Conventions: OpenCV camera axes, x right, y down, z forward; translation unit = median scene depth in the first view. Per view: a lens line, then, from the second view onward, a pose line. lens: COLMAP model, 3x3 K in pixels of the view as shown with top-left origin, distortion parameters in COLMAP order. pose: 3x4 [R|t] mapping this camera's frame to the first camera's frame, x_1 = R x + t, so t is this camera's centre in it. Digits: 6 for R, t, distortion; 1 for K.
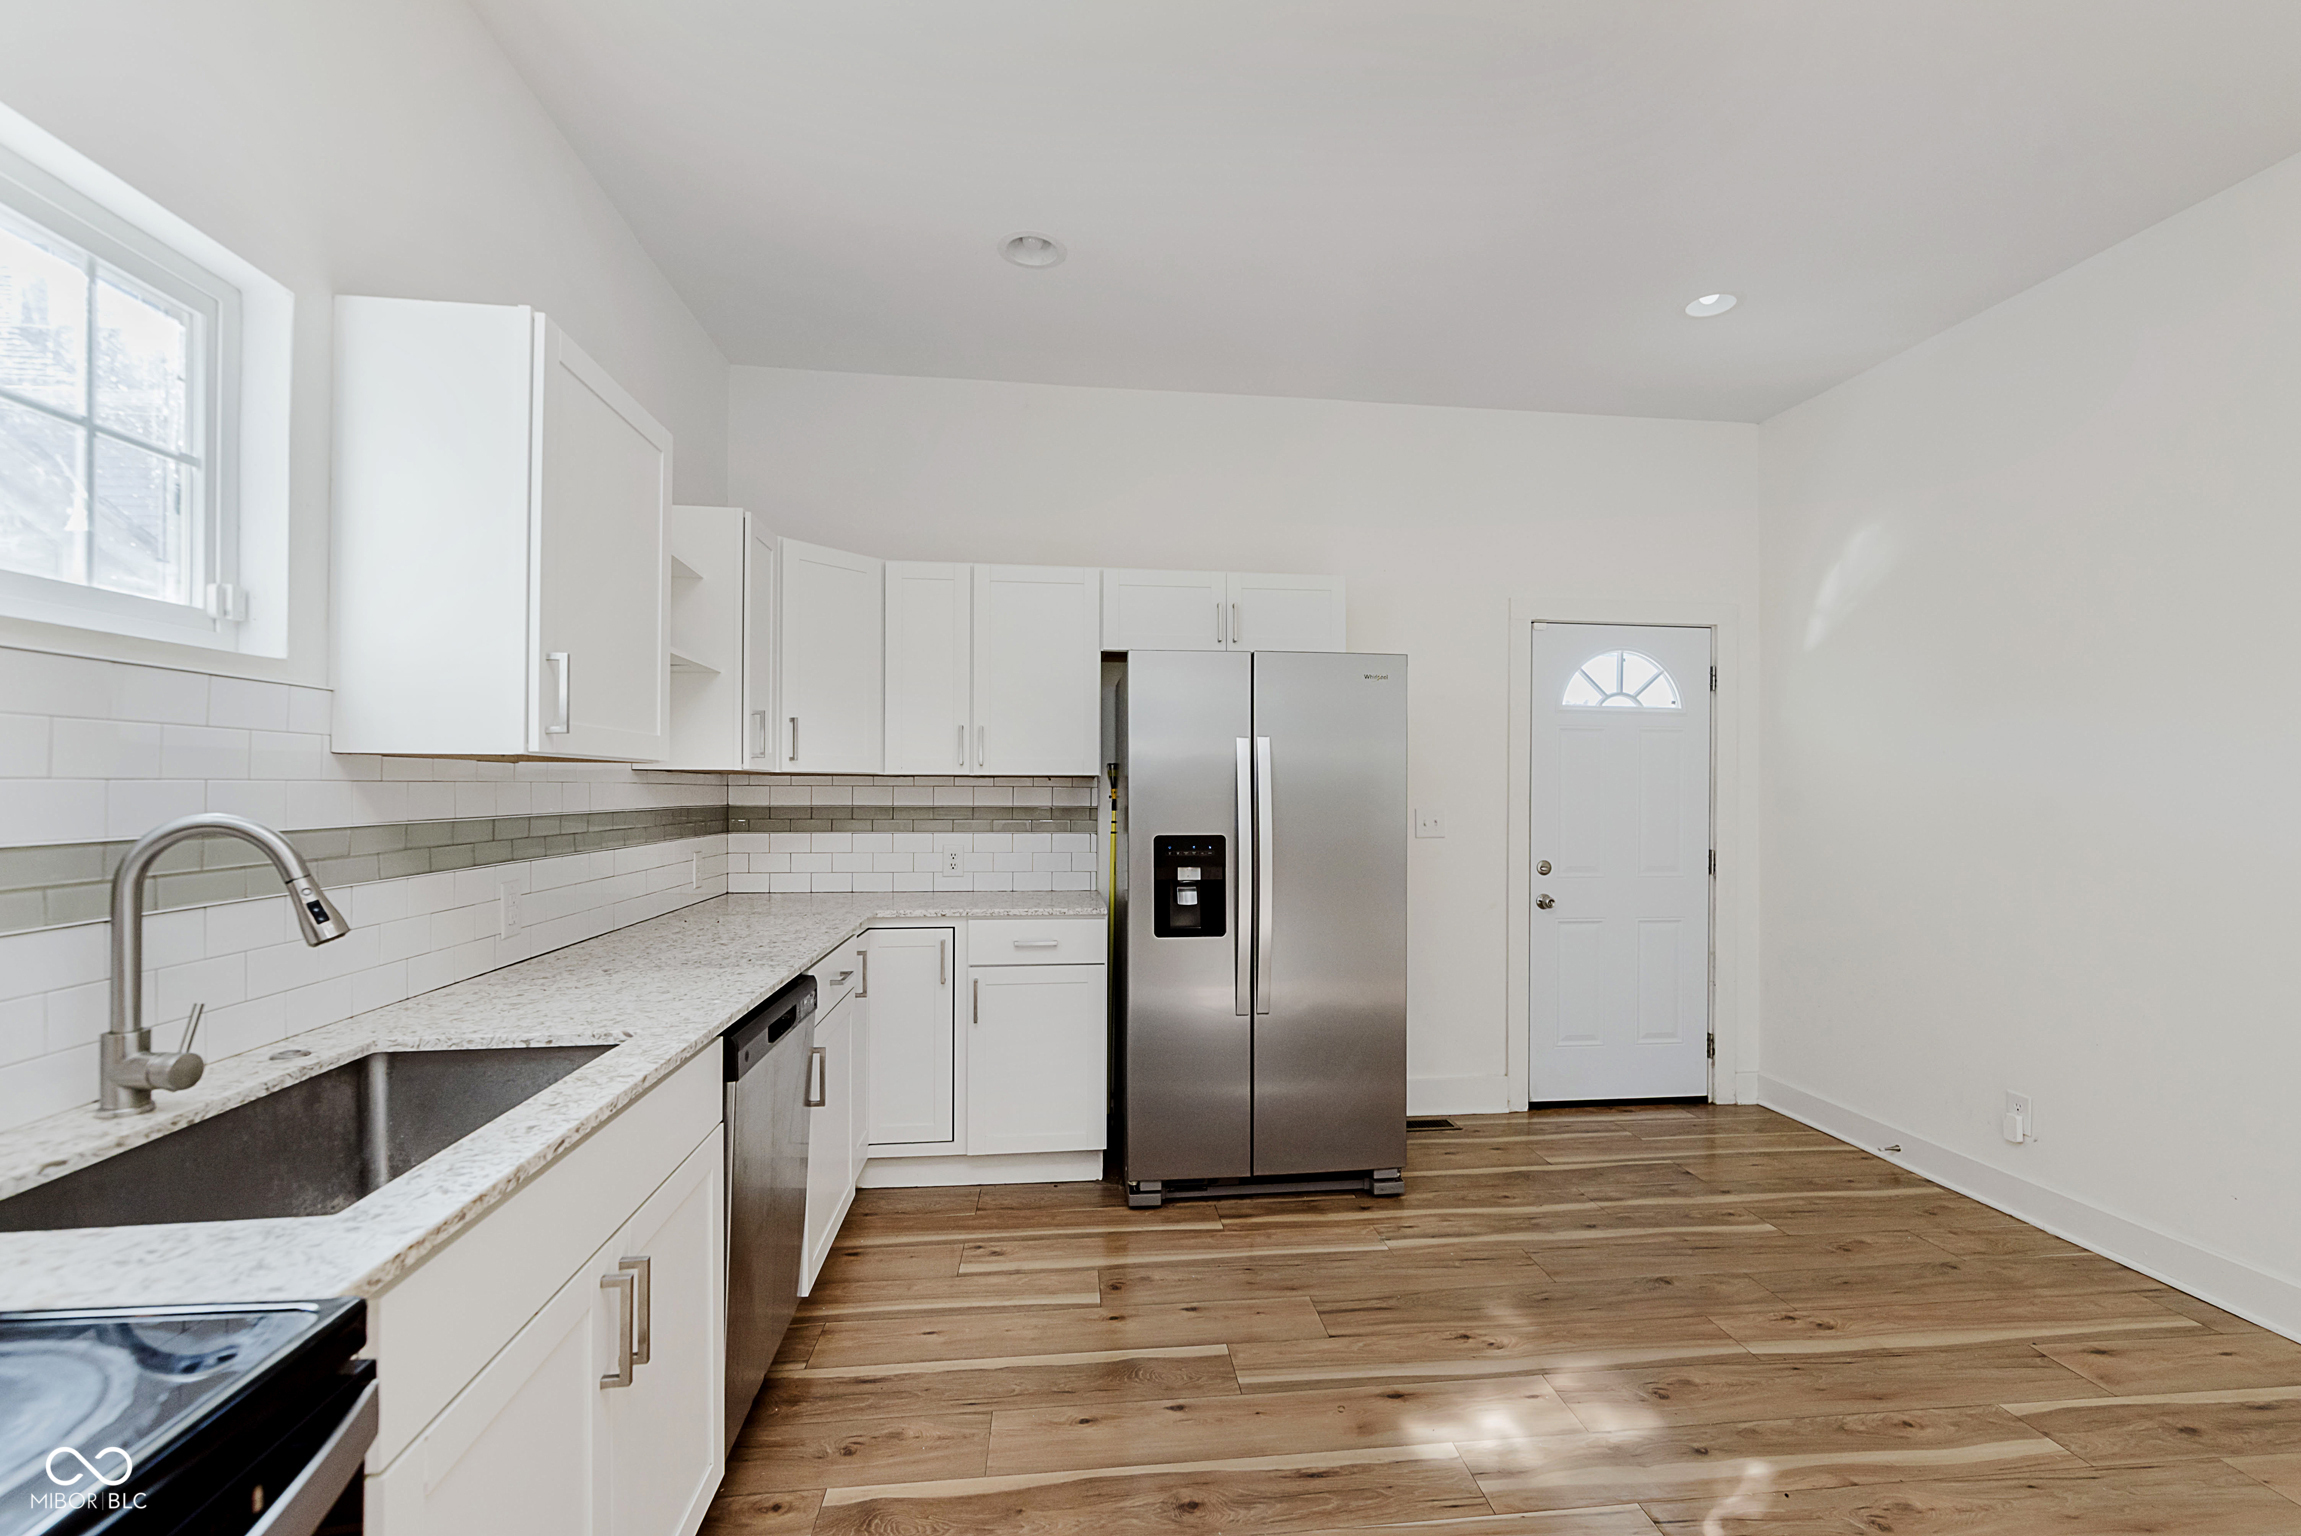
lens RADIAL K [[1004.0, 0, 1178.0], [0, 1004.0, 792.4], [0, 0, 1]] dist [0.002812, 0.000515]
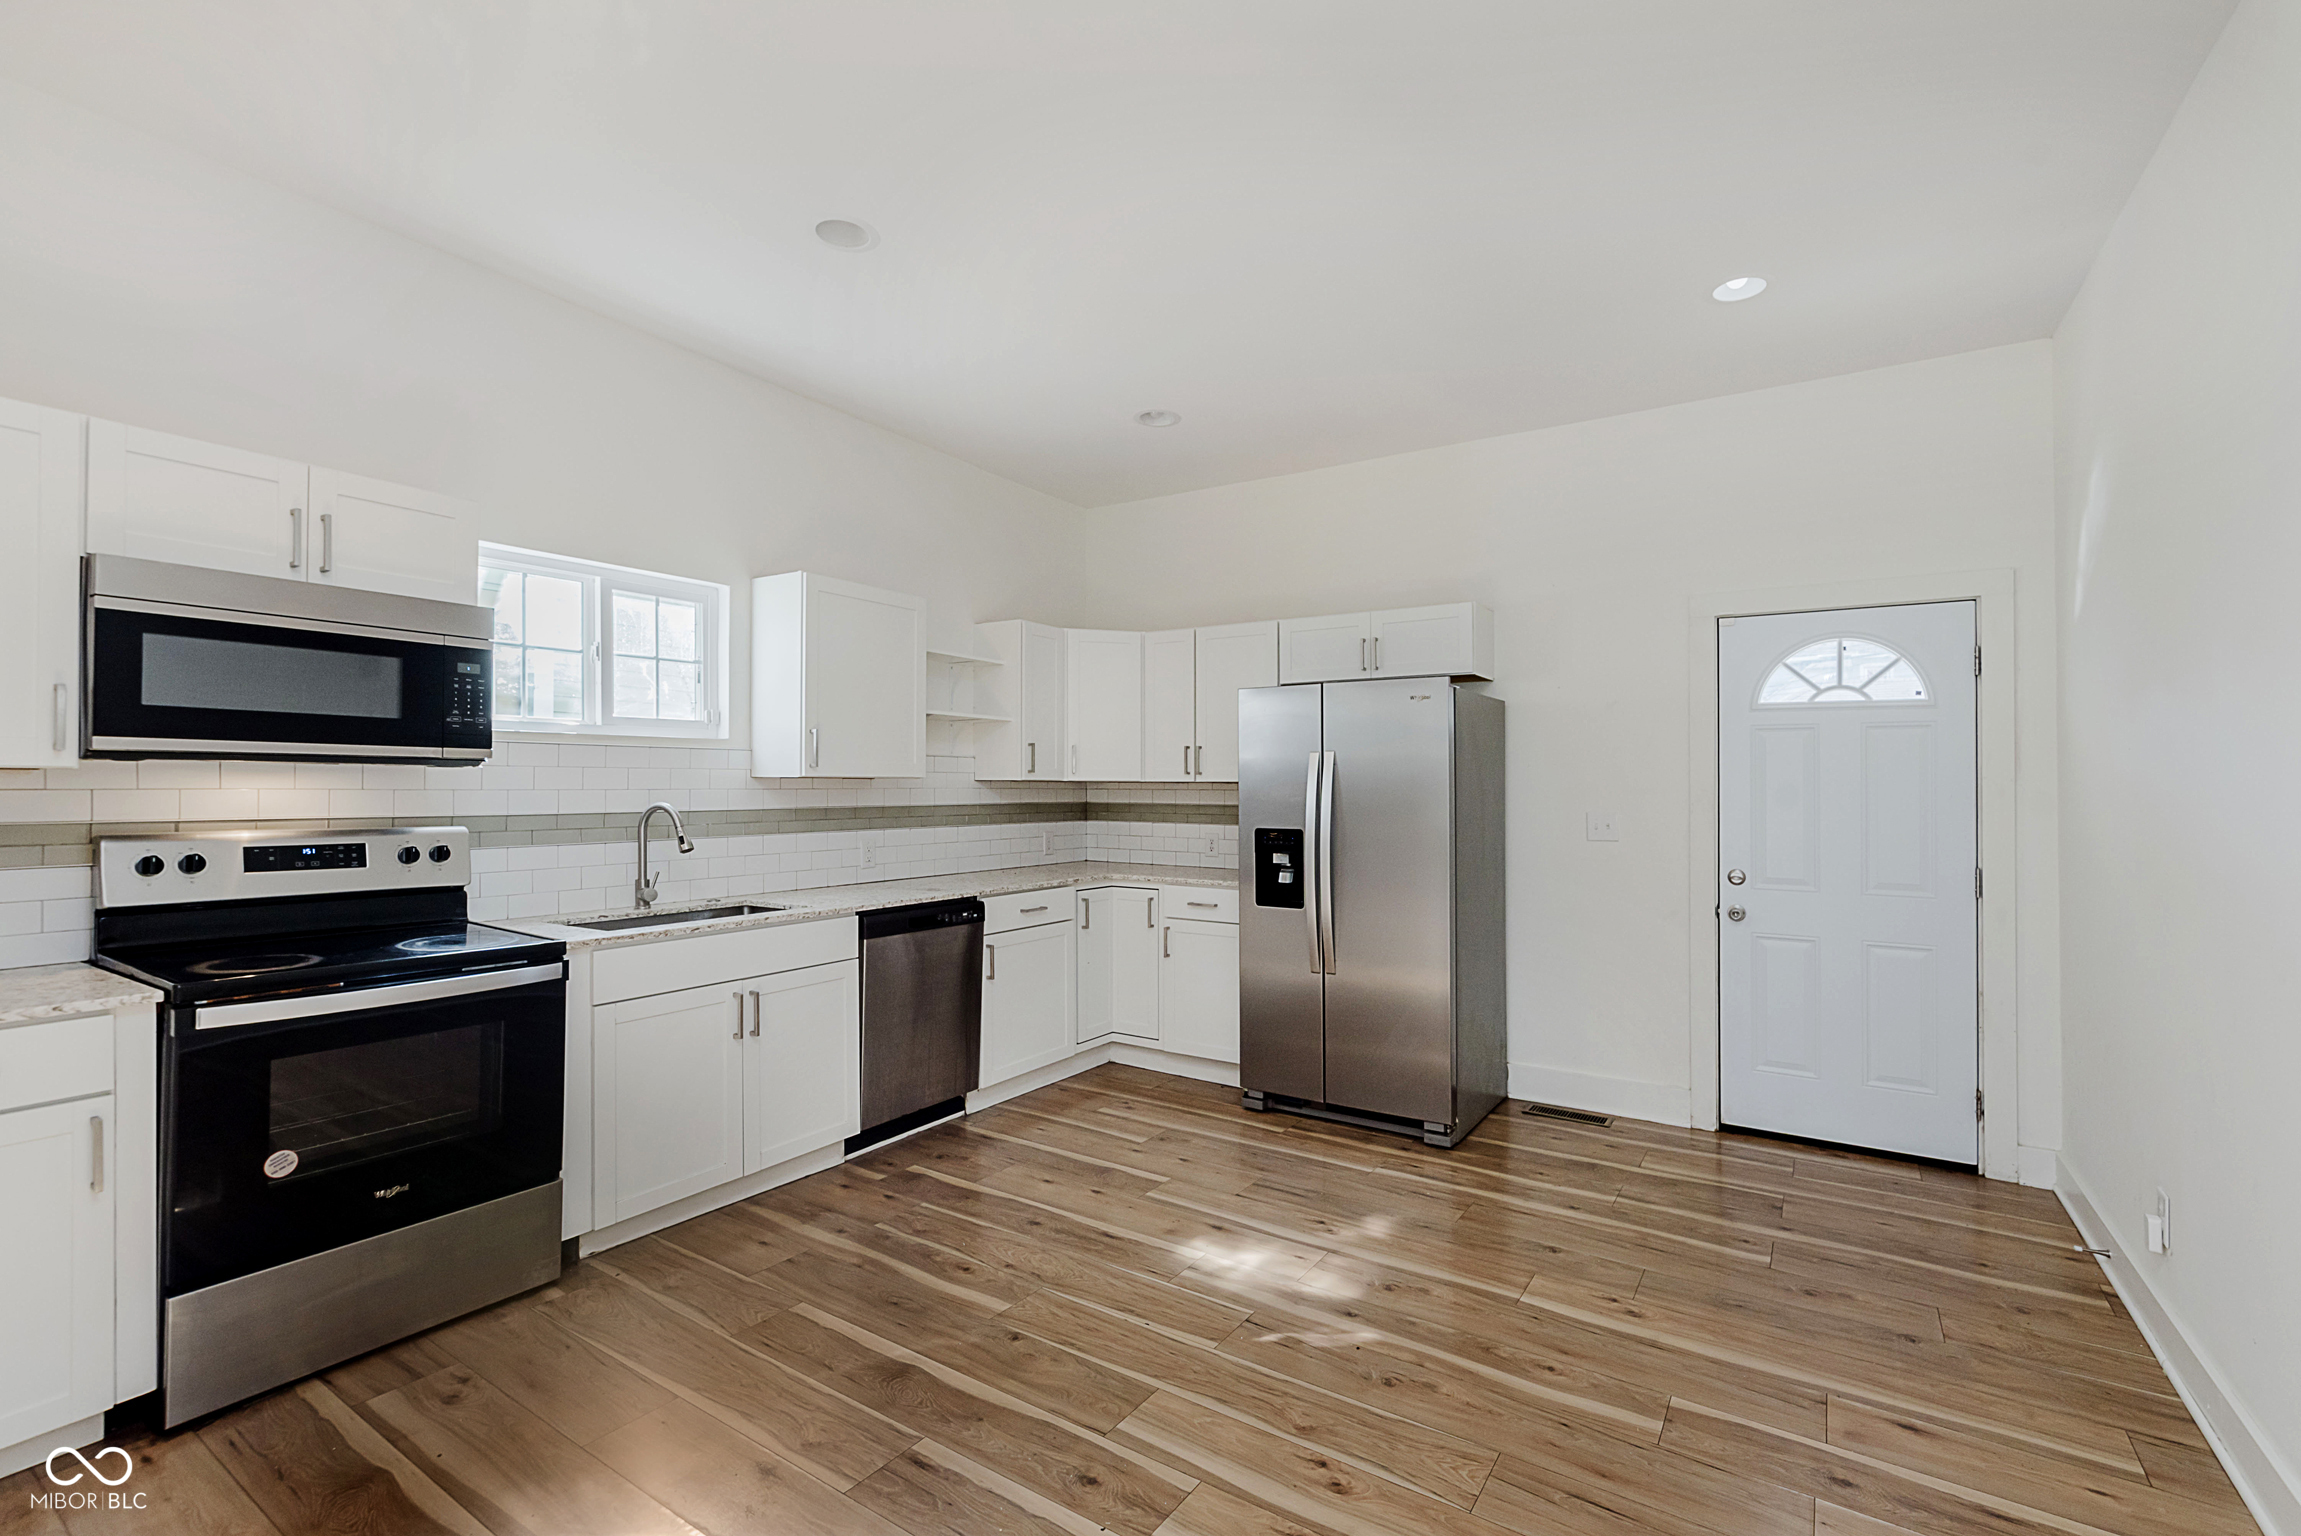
lens RADIAL K [[1004.0, 0, 1181.4], [0, 1004.0, 794.0], [0, 0, 1]] dist [0.002812, 0.000515]
pose [[0.768098, 0.004587, -0.640316, 0.739339], [-0.003018, 0.999989, 0.003544, -0.006119], [0.640325, -0.000790, 0.768104, -0.074024]]
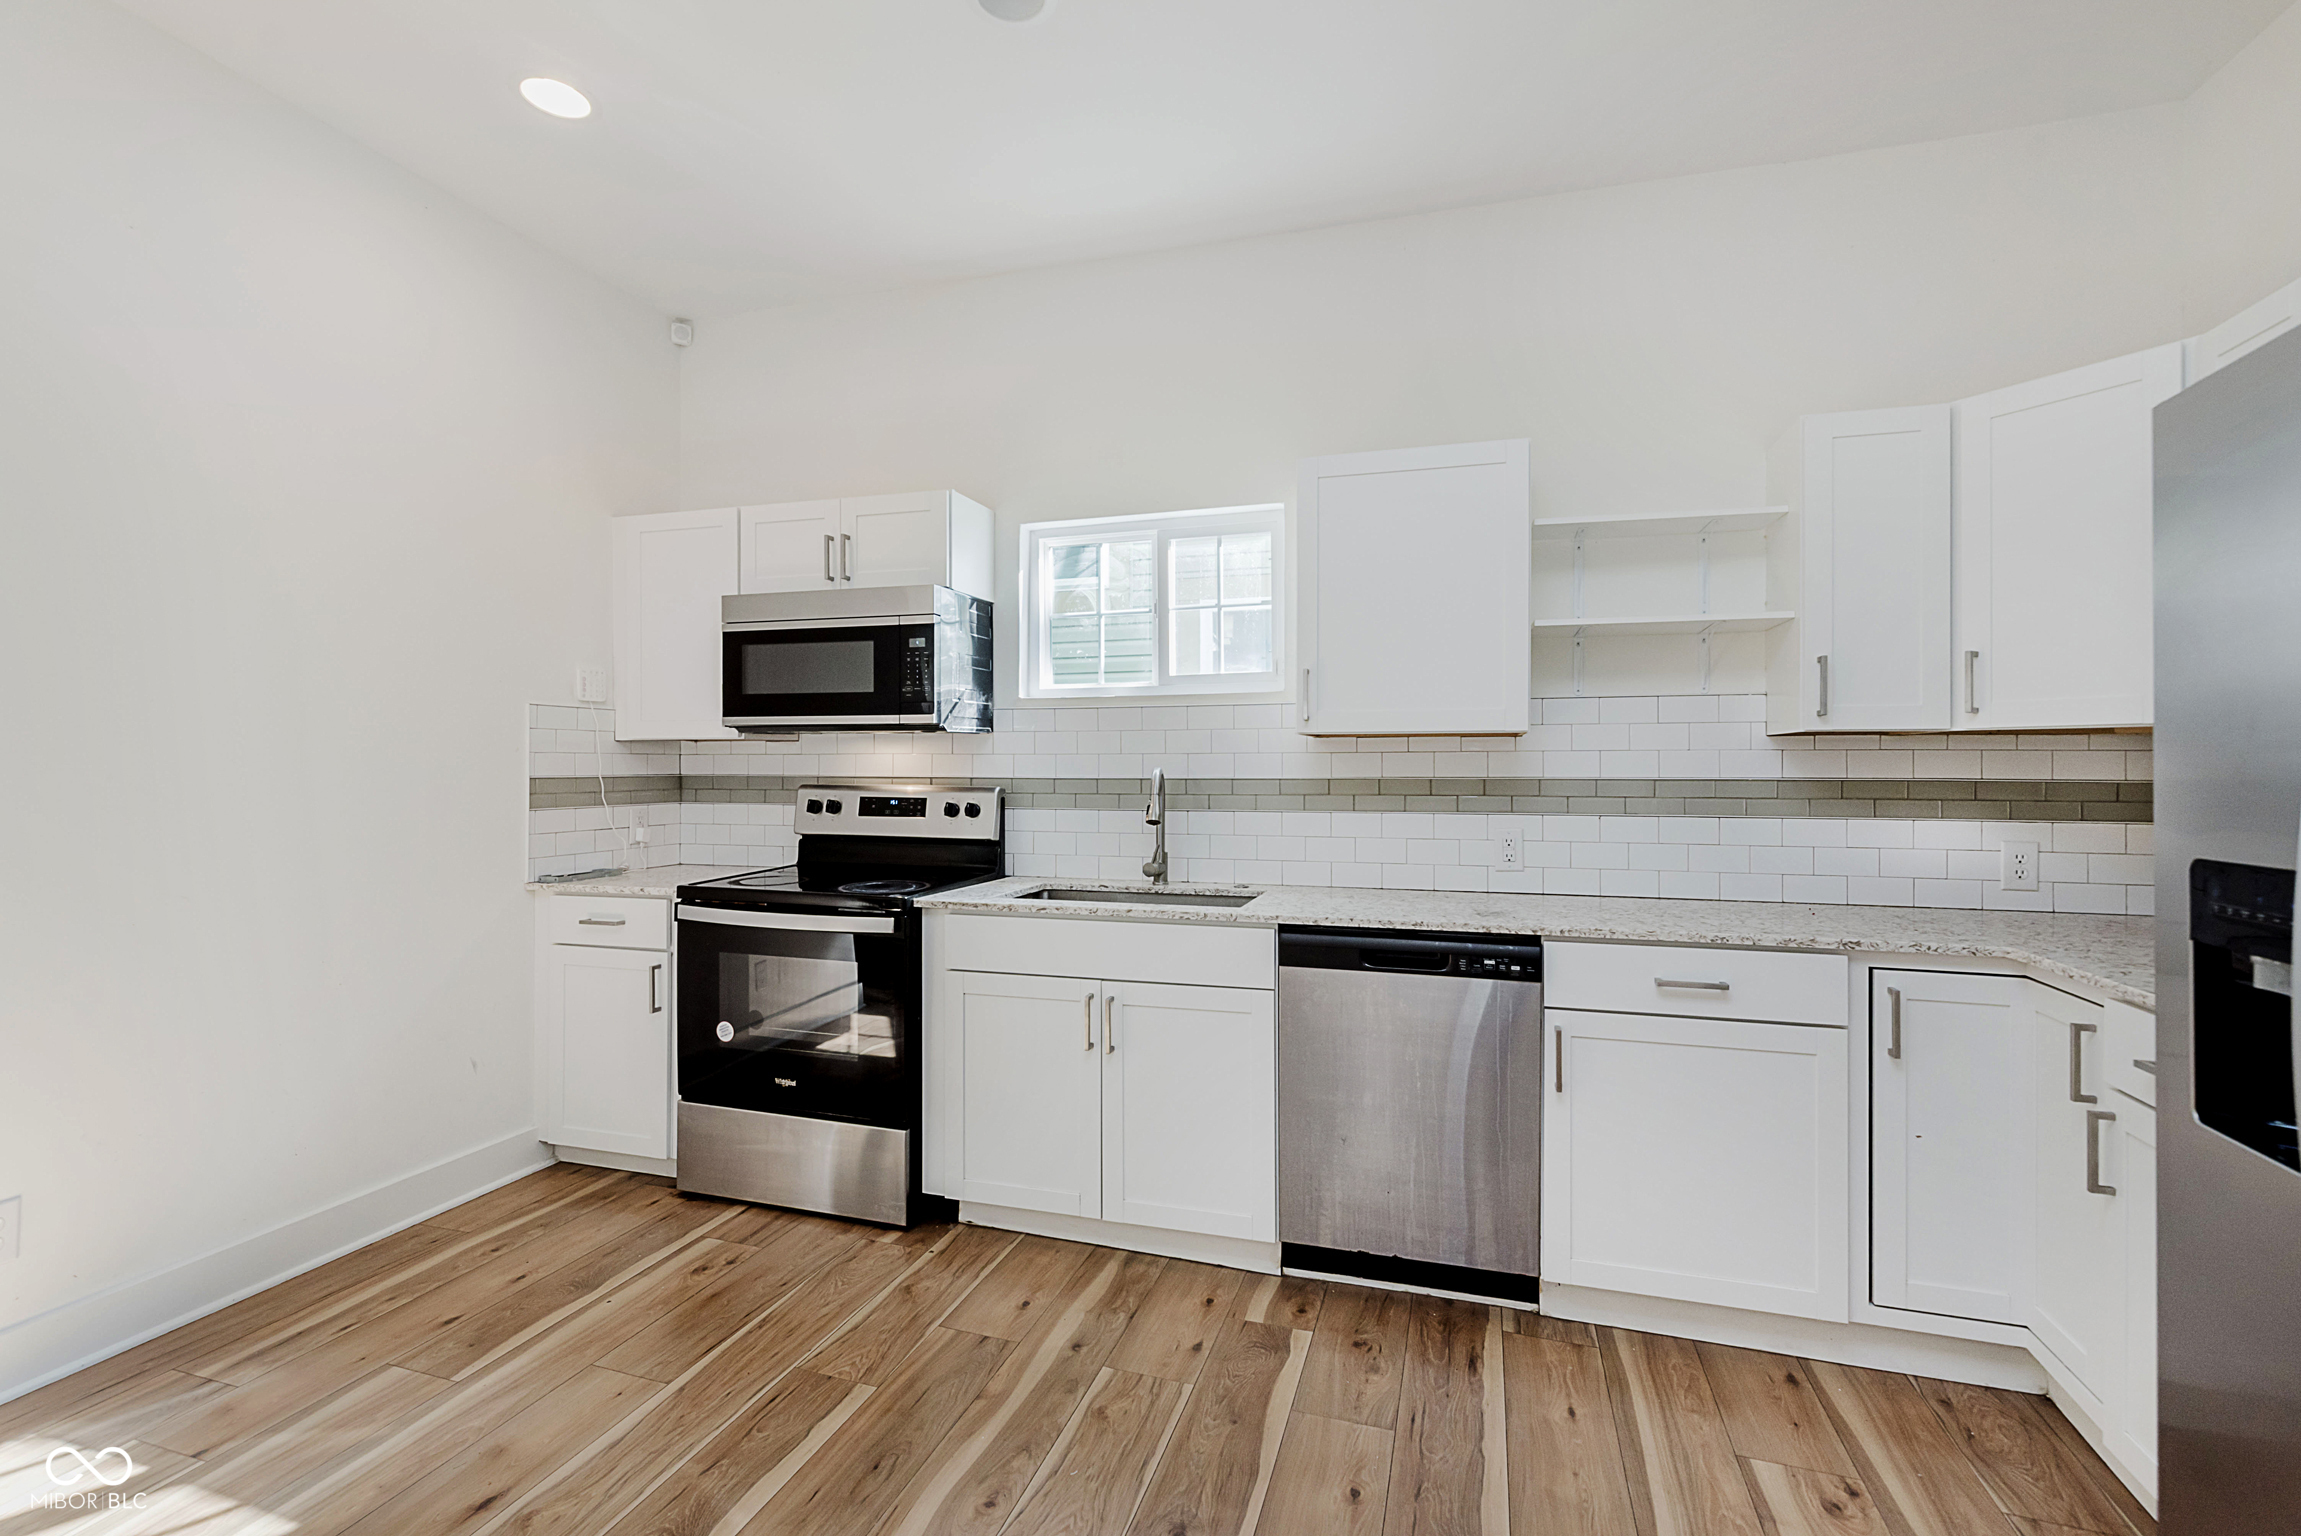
lens RADIAL K [[1004.0, 0, 1151.7], [0, 1004.0, 777.1], [0, 0, 1]] dist [0.002812, 0.000515]
pose [[-0.418762, 0.005335, -0.908080, 0.494860], [-0.005457, 0.999950, 0.008391, 0.009702], [0.908080, 0.008469, -0.418712, 0.791560]]
